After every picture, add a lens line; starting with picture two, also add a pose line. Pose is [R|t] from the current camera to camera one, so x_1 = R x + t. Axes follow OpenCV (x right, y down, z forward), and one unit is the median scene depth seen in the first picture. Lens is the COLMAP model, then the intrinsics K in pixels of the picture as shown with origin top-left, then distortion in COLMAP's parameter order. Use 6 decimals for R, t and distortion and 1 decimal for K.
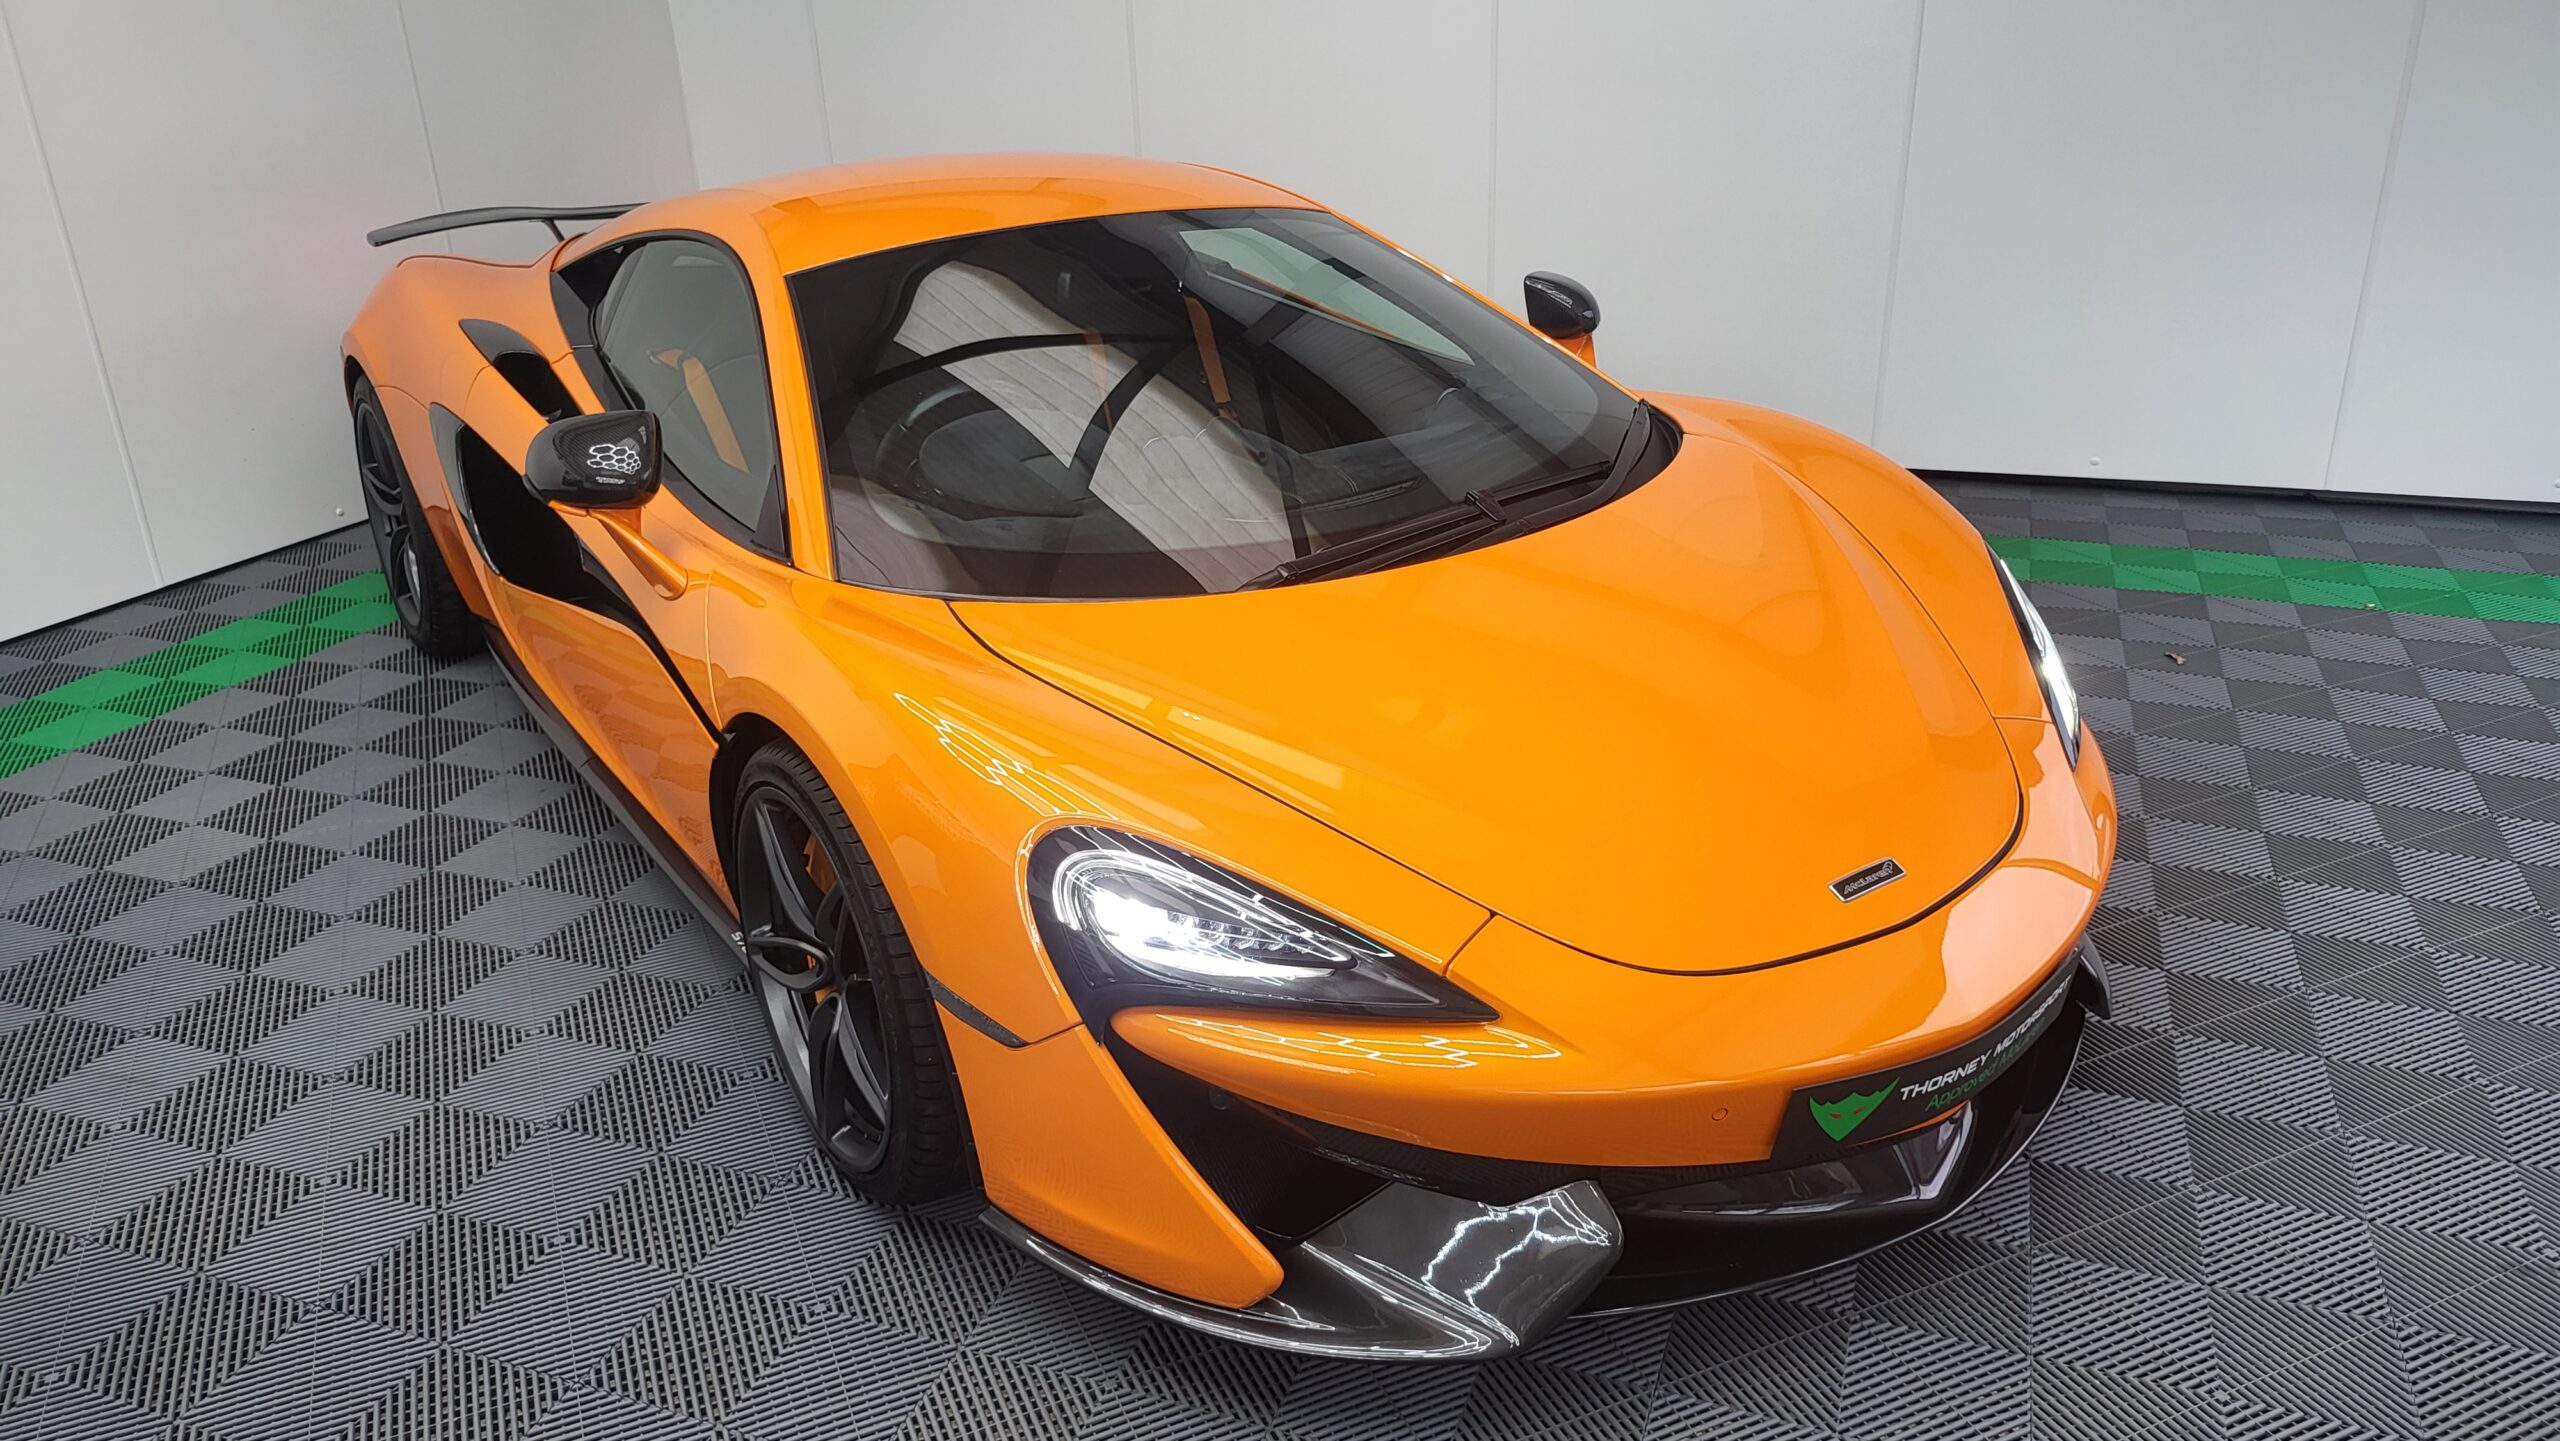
lens RADIAL K [[1794.9, 0, 1283.2], [0, 1794.9, 720.8], [0, 0, 1]] dist [0.053210, -0.052632]
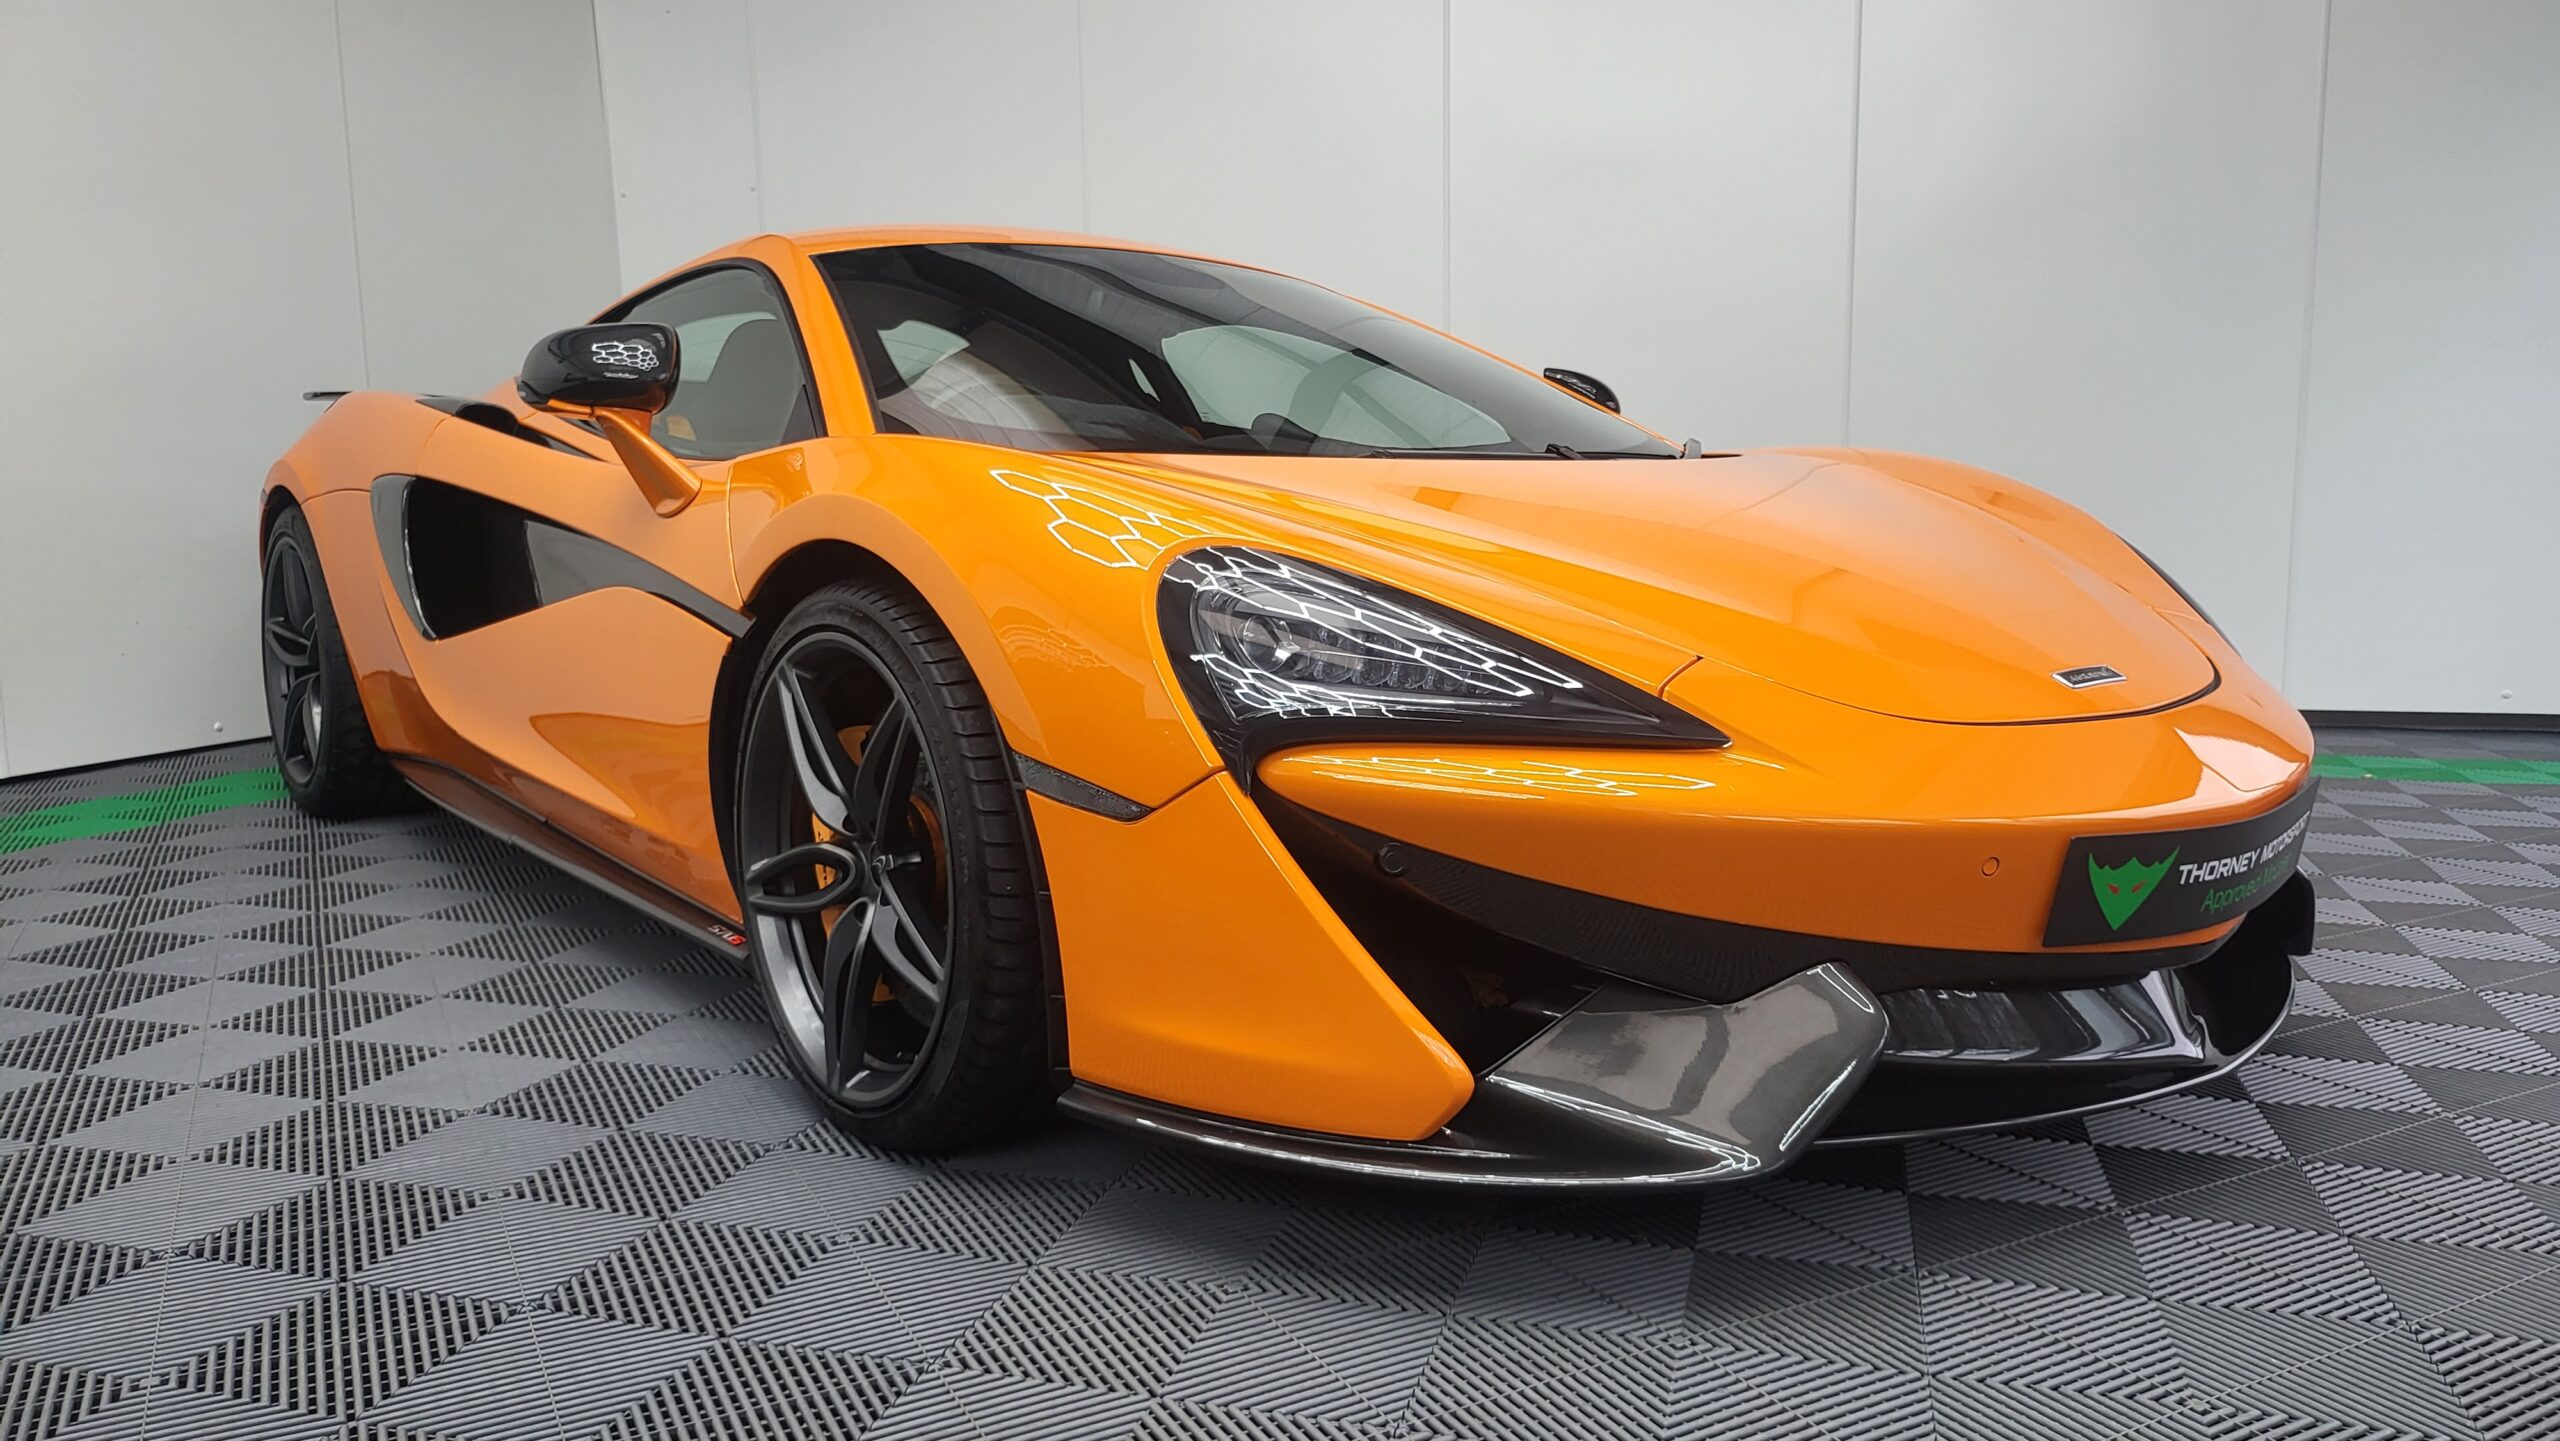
lens RADIAL K [[1794.9, 0, 1304.7], [0, 1794.9, 738.8], [0, 0, 1]] dist [0.053210, -0.052632]
pose [[0.996468, 0.008601, 0.083534, -0.127239], [0.012292, 0.969089, -0.246404, 0.317152], [-0.083071, 0.246560, 0.965561, 0.176661]]
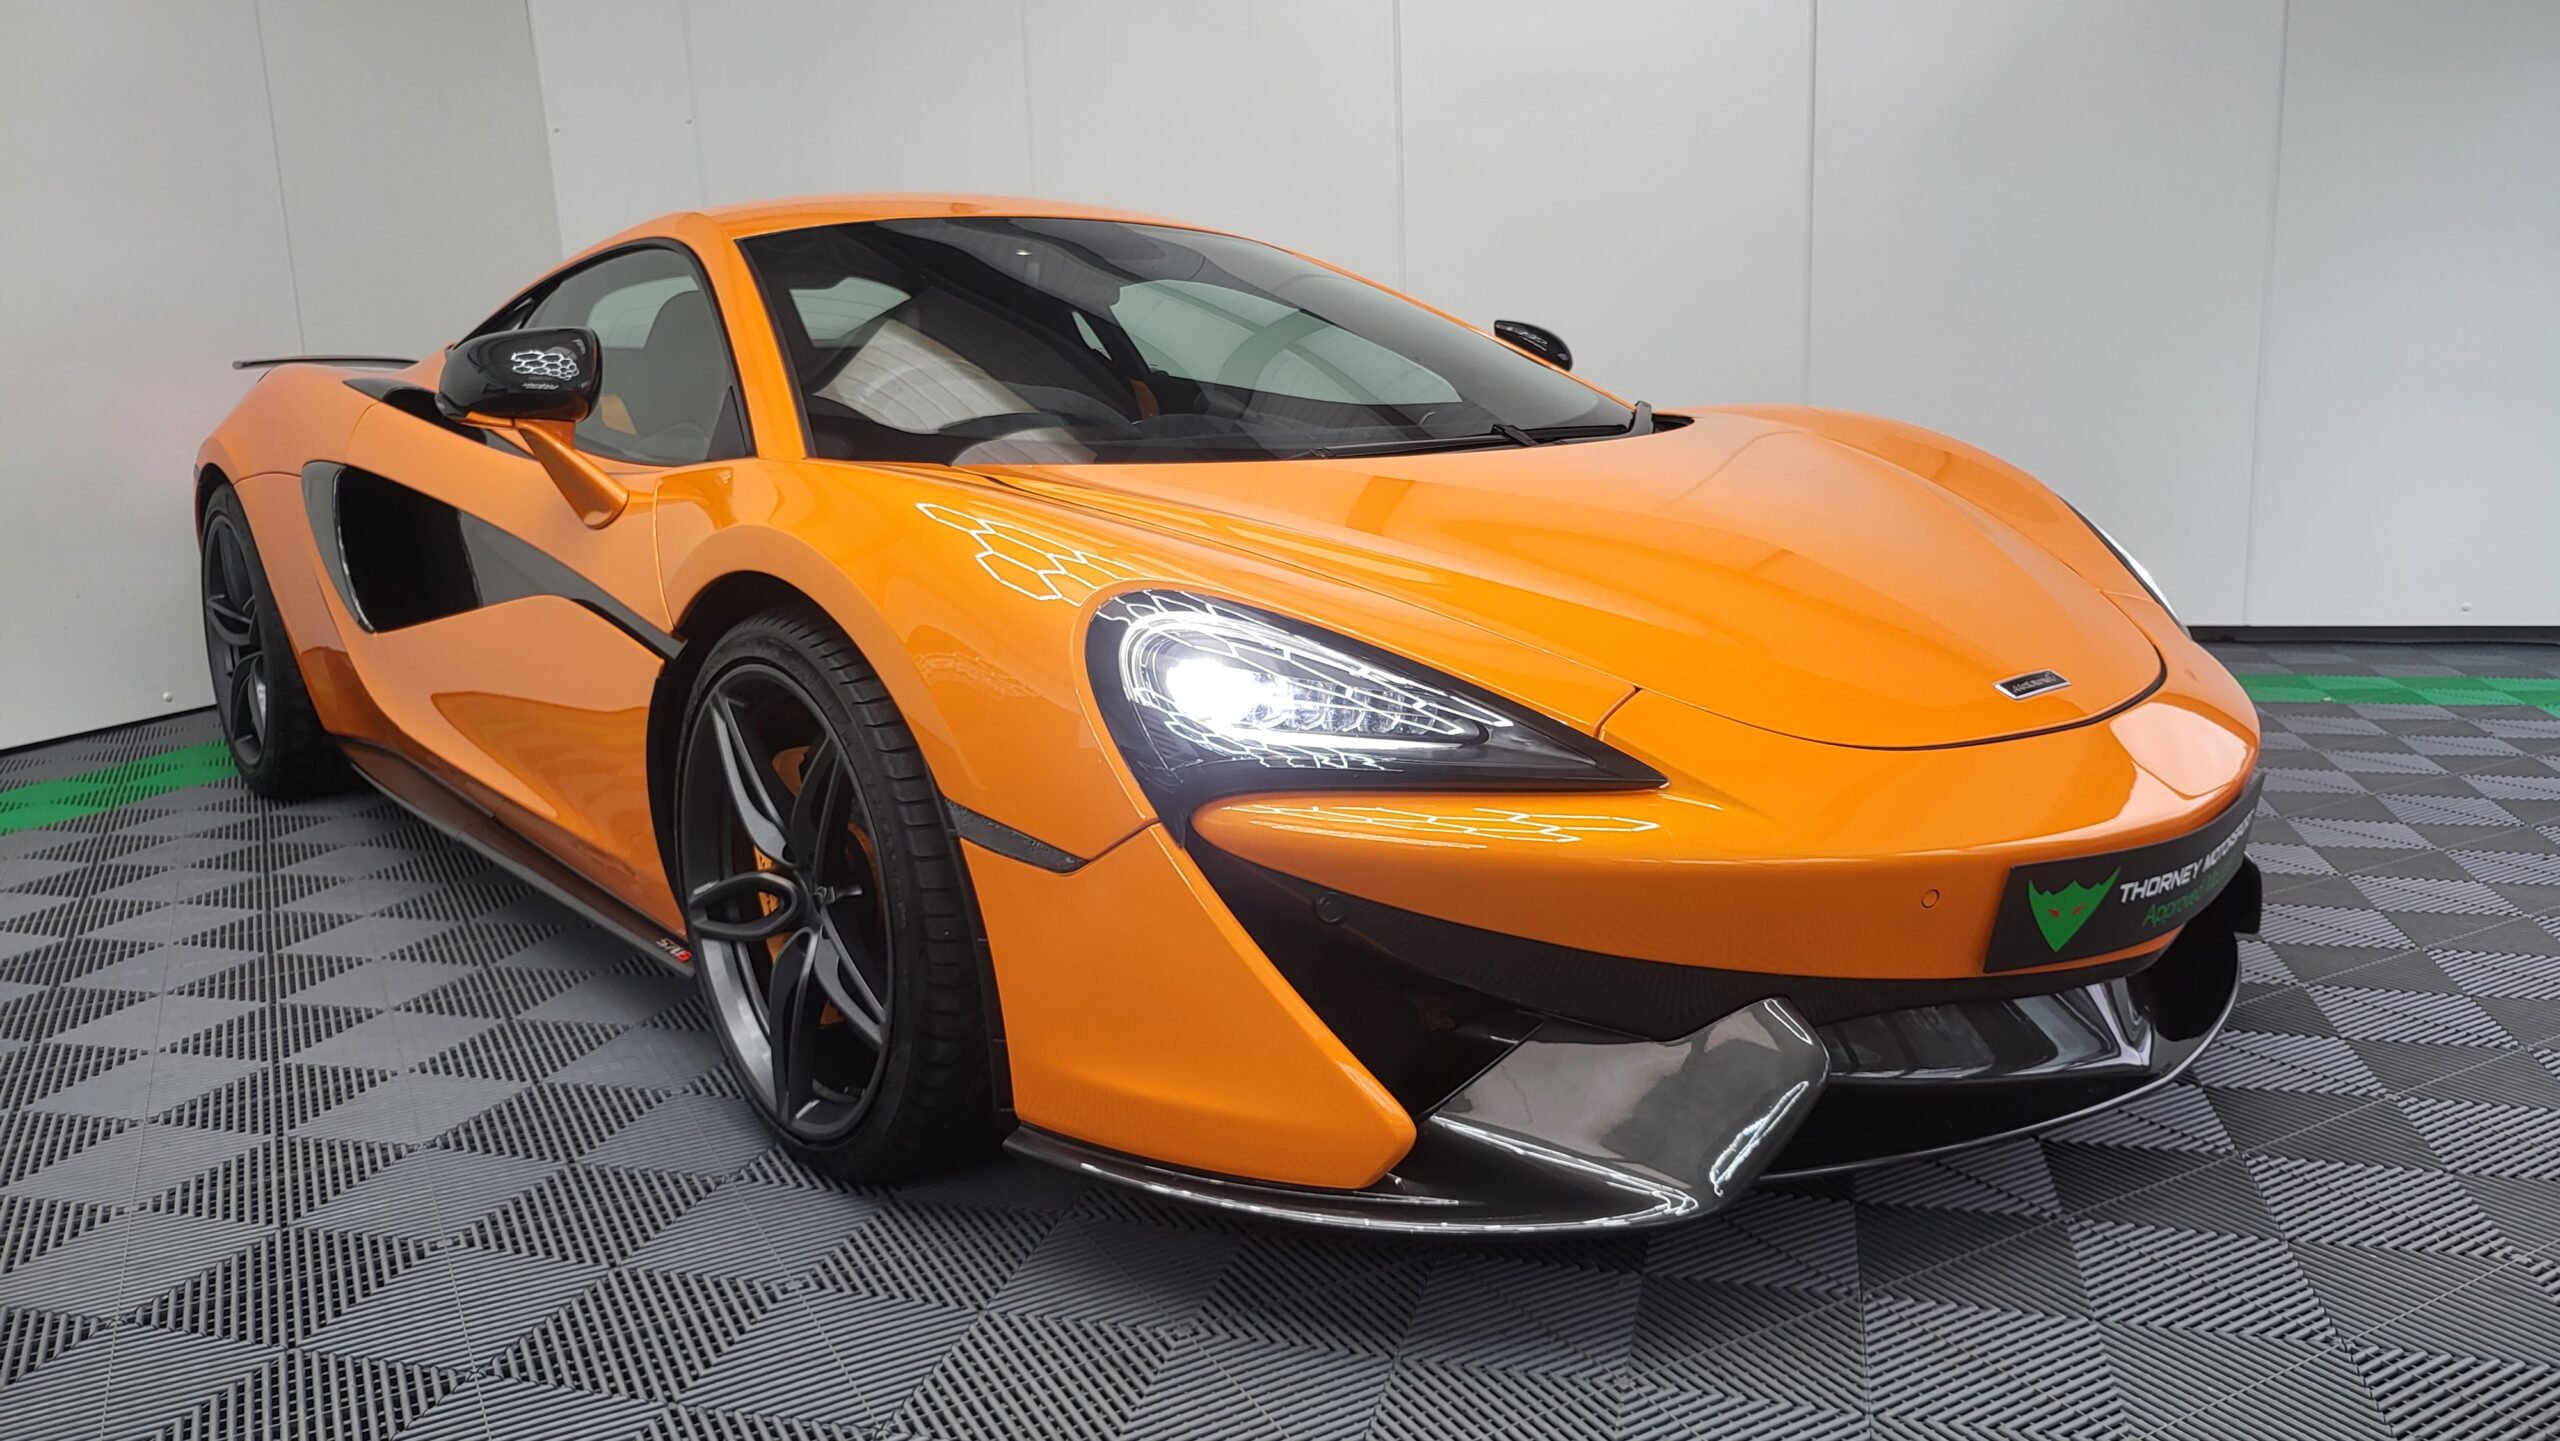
lens RADIAL K [[1794.9, 0, 1296.7], [0, 1794.9, 730.1], [0, 0, 1]] dist [0.053210, -0.052632]
pose [[0.995485, -0.021066, 0.092548, -0.109116], [0.038838, 0.980101, -0.194662, 0.255498], [-0.086606, 0.197378, 0.976494, 0.170778]]
